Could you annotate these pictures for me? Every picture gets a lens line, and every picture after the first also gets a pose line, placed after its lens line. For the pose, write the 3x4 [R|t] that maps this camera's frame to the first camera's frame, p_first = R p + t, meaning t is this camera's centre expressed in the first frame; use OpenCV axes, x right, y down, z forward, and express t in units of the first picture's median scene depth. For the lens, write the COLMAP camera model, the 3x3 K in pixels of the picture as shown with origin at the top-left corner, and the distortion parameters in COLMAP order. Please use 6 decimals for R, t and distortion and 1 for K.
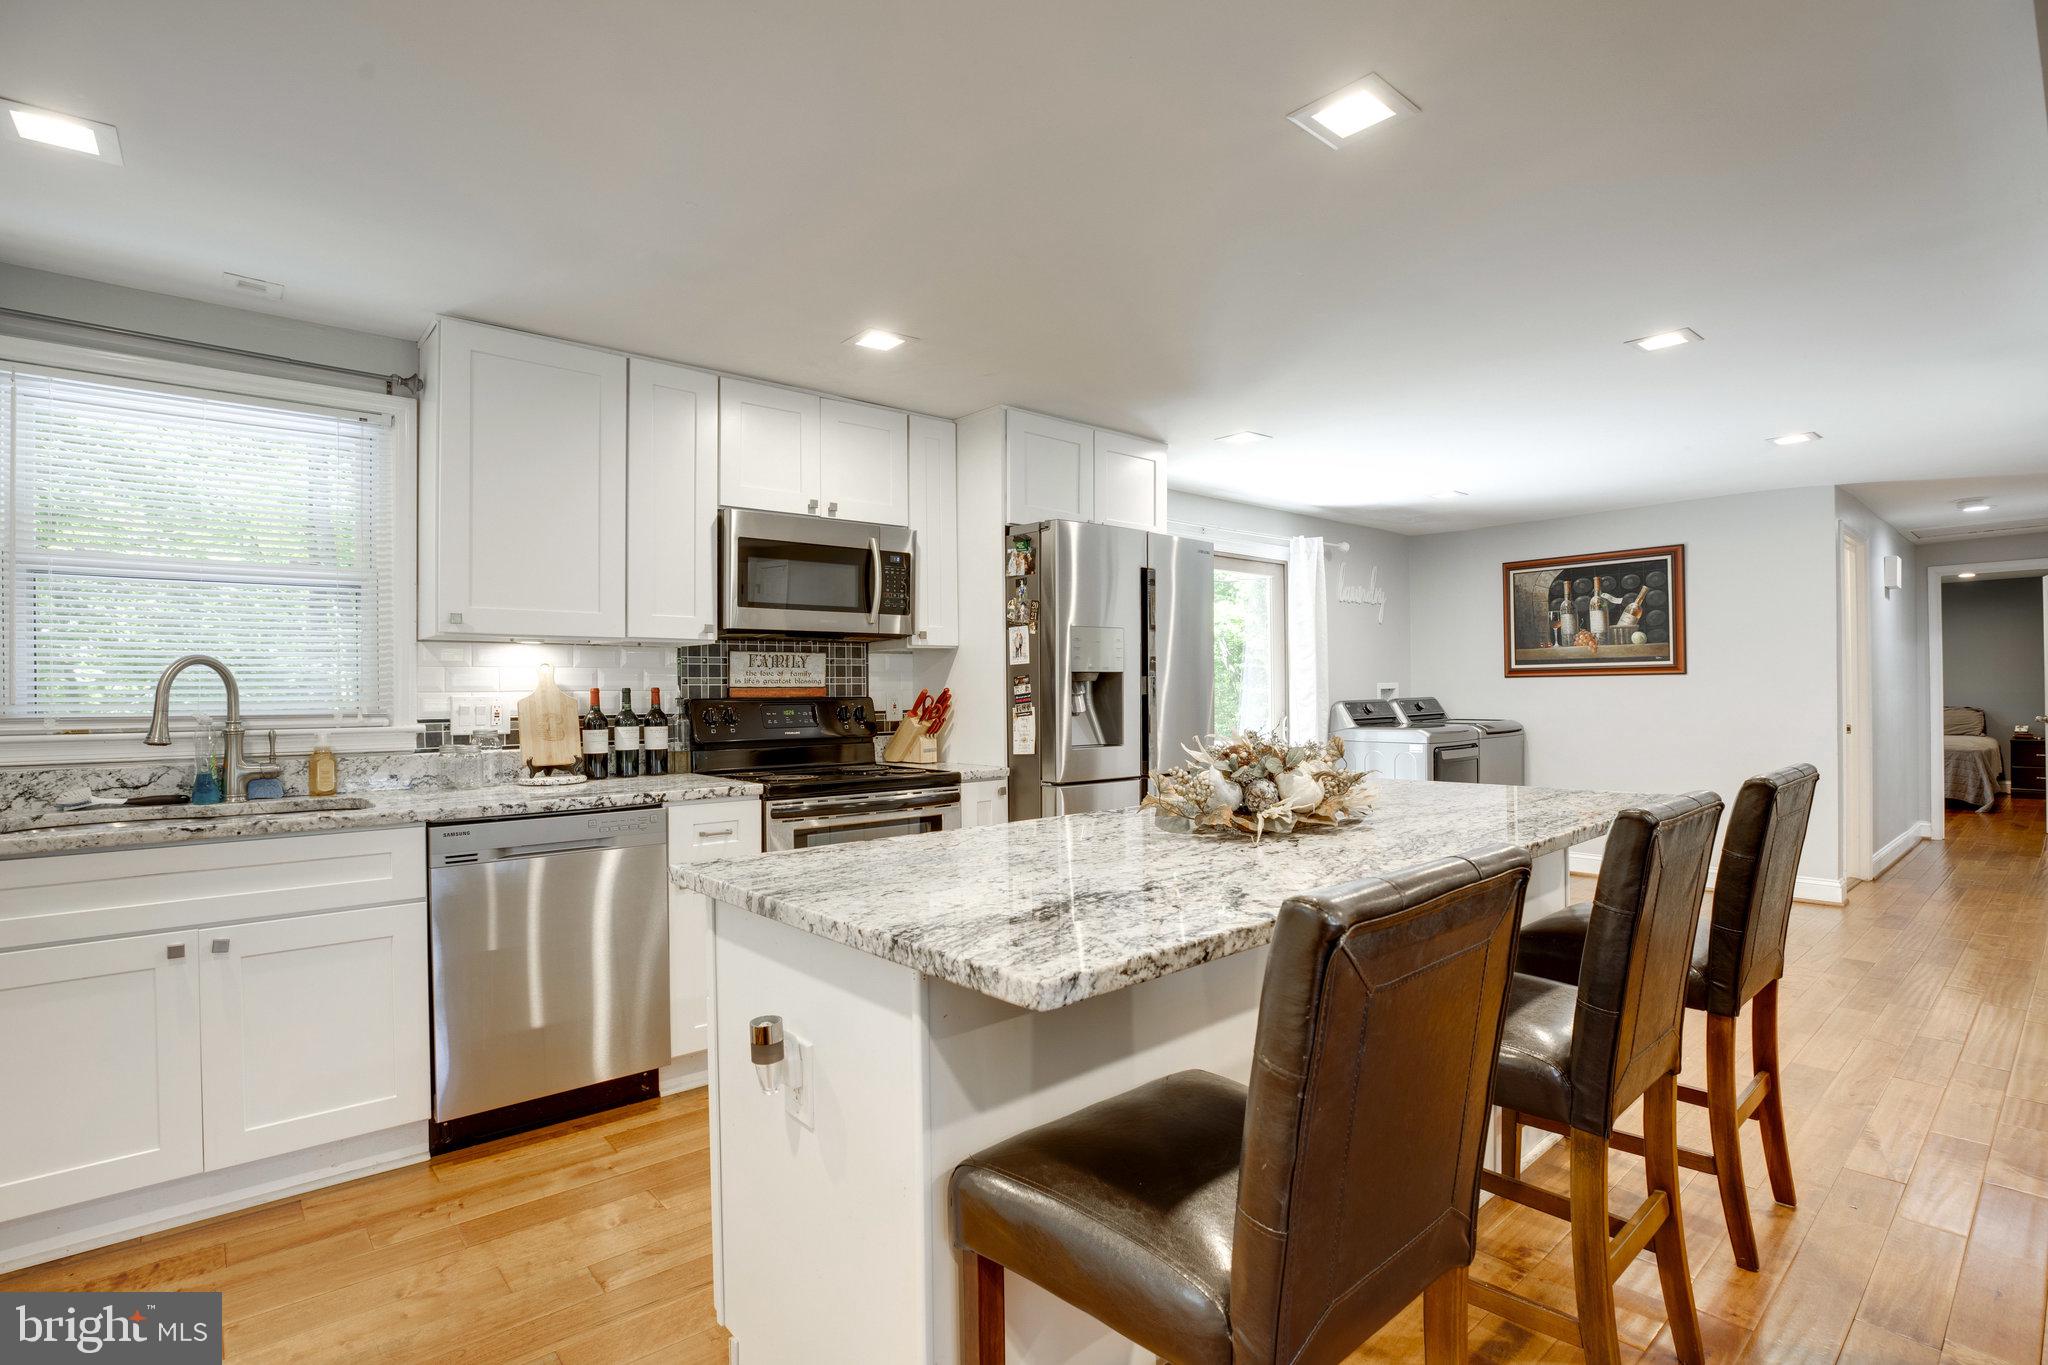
lens RADIAL K [[980.7, 0, 1030.1], [0, 980.7, 693.3], [0, 0, 1]] dist [-0.036707, 0.009539]
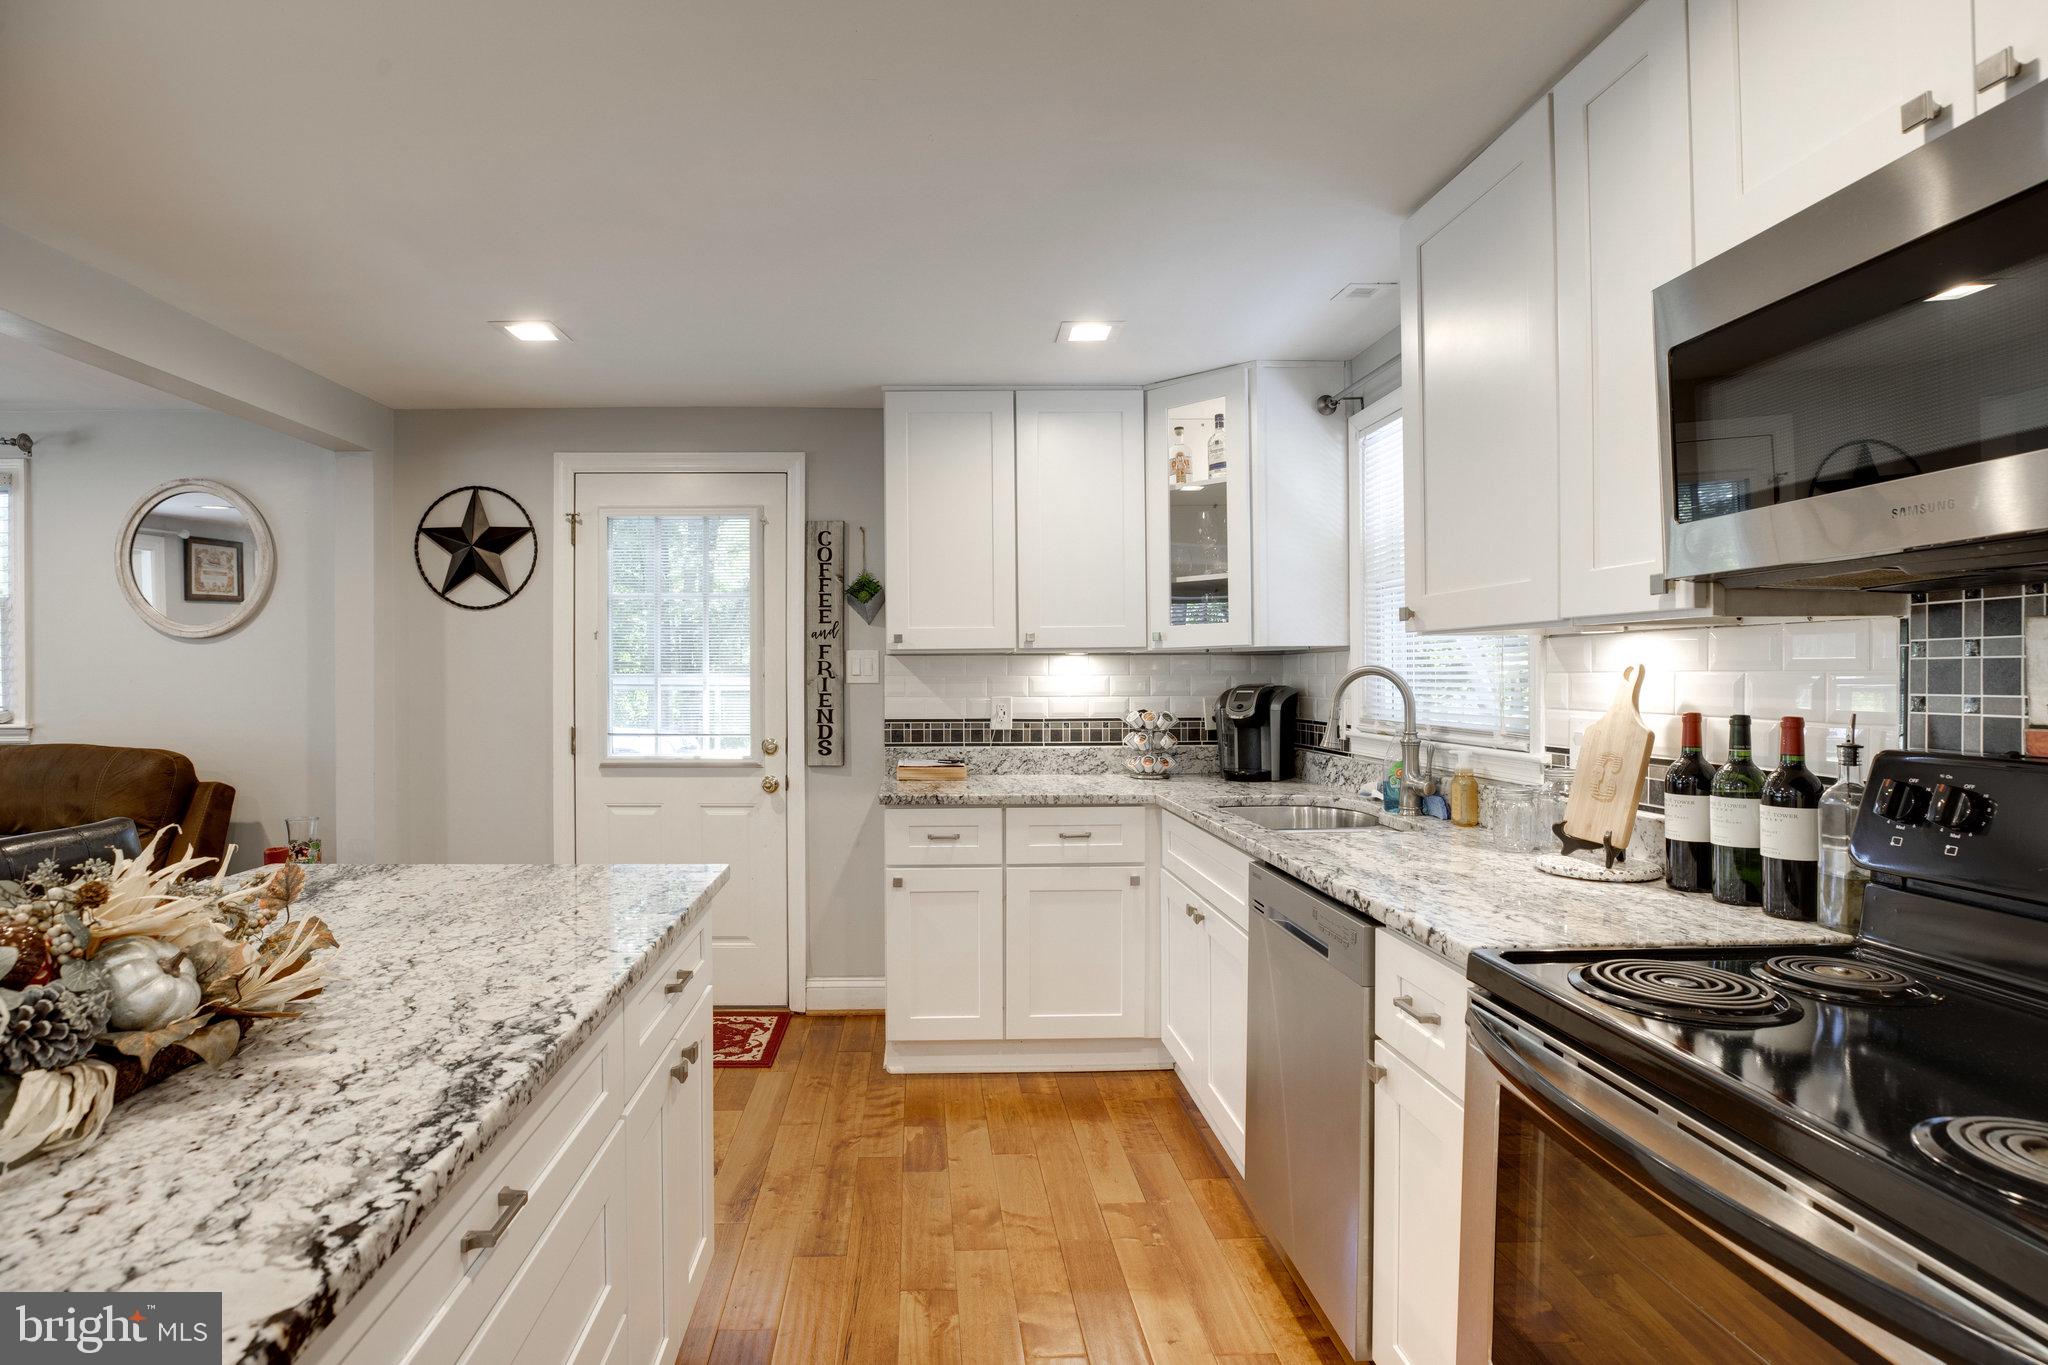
lens RADIAL K [[1014.9, 0, 958.3], [0, 1014.9, 678.4], [0, 0, 1]] dist [-0.049180, 0.014775]
pose [[-0.631561, 0.014525, -0.775190, 0.174273], [0.009172, 0.999895, 0.011263, -0.028037], [0.775272, 0.000003, -0.631628, 0.884708]]
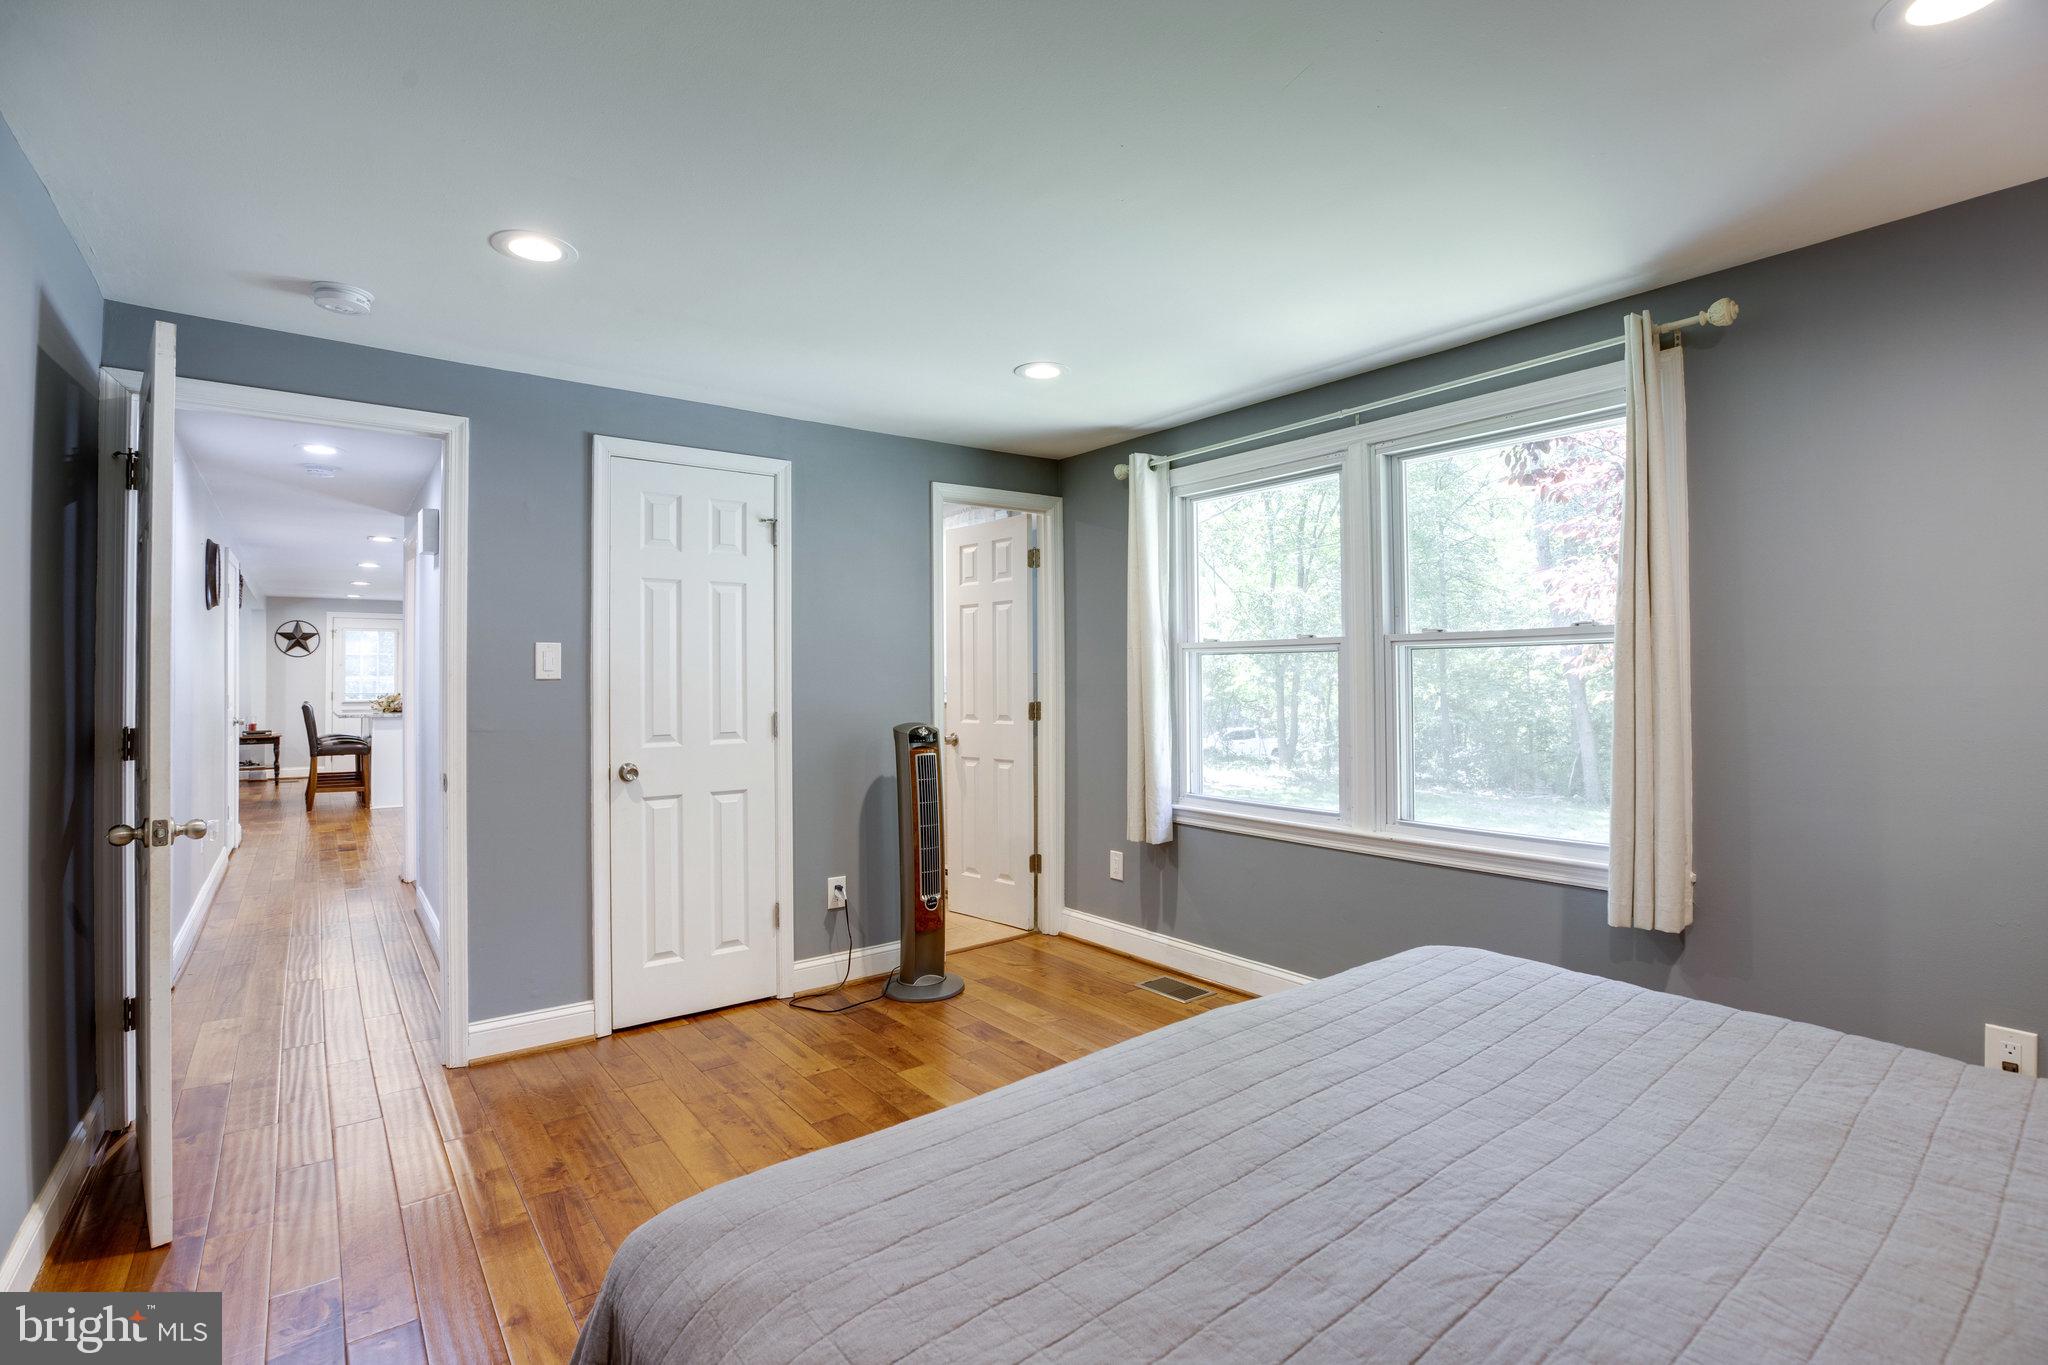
lens RADIAL K [[942.8, 0, 1008.5], [0, 942.8, 674.7], [0, 0, 1]] dist [-0.036362, 0.007632]
pose [[-0.073346, 0.004506, -0.997296, 2.615838], [0.003354, 0.999985, 0.004272, -0.036272], [0.997301, -0.003032, -0.073360, 2.480117]]
